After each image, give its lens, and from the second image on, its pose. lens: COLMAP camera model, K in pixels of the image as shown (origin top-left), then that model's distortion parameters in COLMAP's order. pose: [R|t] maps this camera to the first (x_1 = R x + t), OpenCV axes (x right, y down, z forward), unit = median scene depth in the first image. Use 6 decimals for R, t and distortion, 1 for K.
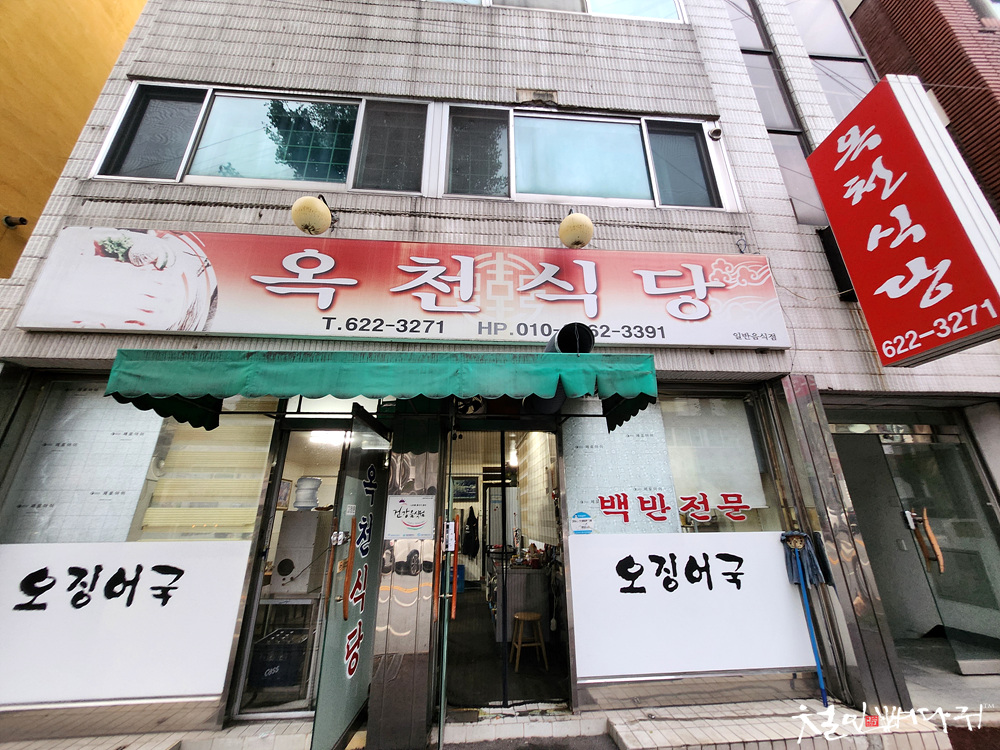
lens RADIAL K [[396.5, 0, 501.0], [0, 396.5, 370.5], [0, 0, 1]] dist [-0.000116, 0.000851]
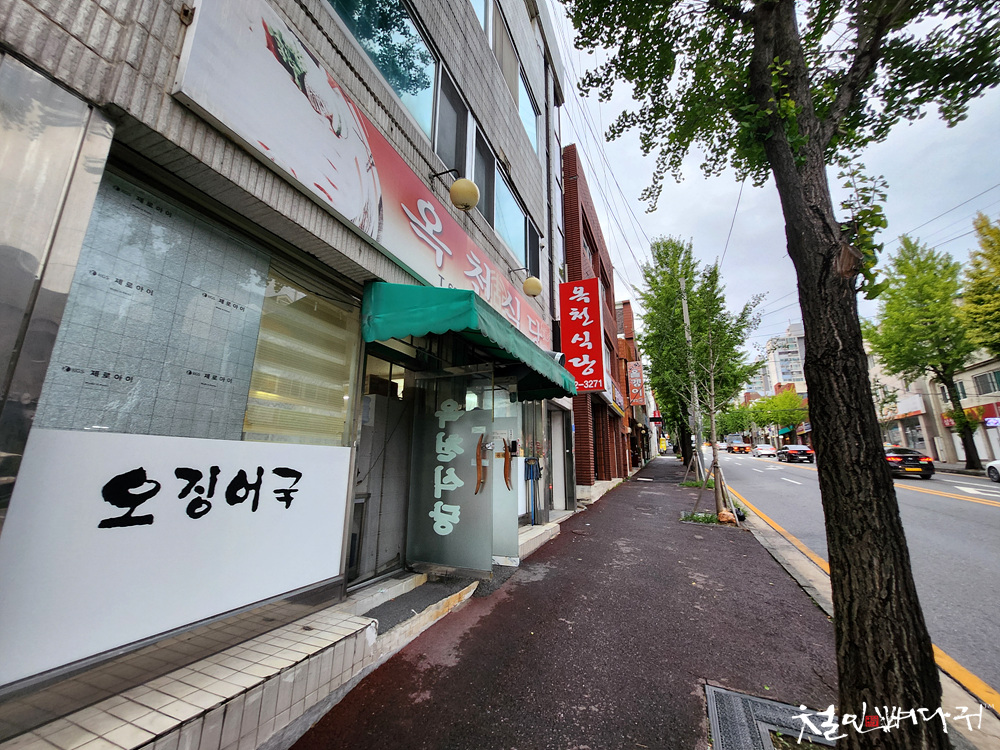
lens RADIAL K [[396.5, 0, 499.4], [0, 396.5, 372.2], [0, 0, 1]] dist [-0.000116, 0.000851]
pose [[0.453736, 0.218057, 0.864046, -1.487881], [-0.320332, 0.944701, -0.070196, 0.192167], [-0.831571, -0.244931, 0.498495, 0.191721]]
